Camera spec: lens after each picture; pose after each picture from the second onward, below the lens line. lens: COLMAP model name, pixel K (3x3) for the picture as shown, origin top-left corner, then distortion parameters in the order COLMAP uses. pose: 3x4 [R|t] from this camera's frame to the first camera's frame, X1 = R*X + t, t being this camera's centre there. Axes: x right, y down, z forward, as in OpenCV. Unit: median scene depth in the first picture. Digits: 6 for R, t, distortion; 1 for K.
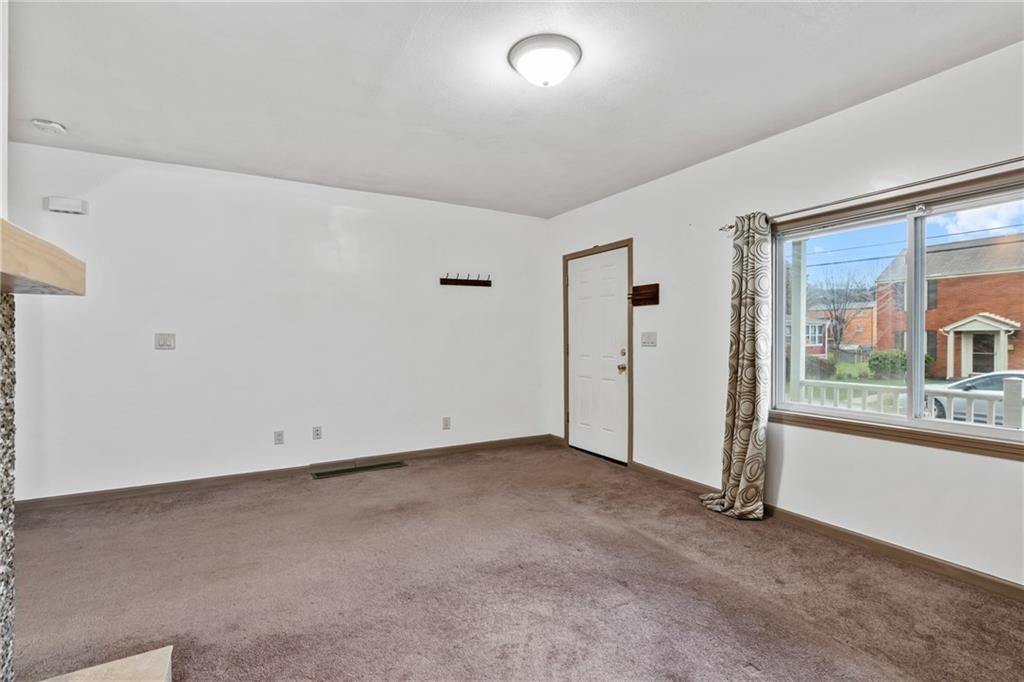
lens RADIAL K [[460.6, 0, 510.8], [0, 460.6, 341.4], [0, 0, 1]] dist [-0.007741, 0.002003]
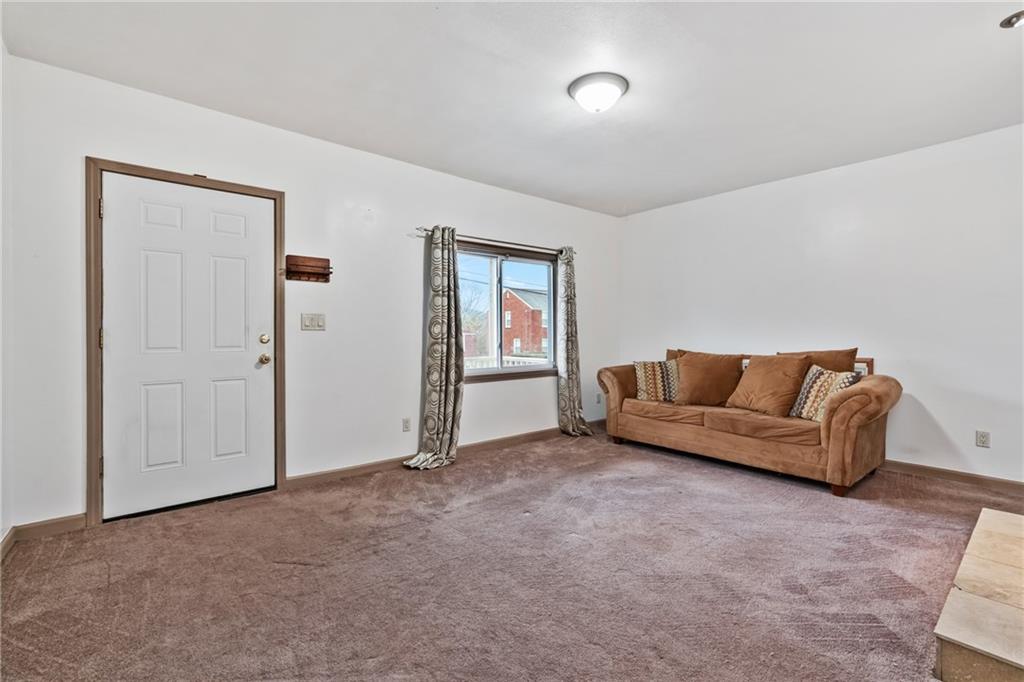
lens RADIAL K [[460.6, 0, 512.9], [0, 460.6, 333.6], [0, 0, 1]] dist [-0.007741, 0.002003]
pose [[-0.179408, 0.004383, 0.983765, -0.567266], [0.012004, 0.999925, -0.002265, 0.021328], [-0.983701, 0.011403, -0.179448, 0.753413]]
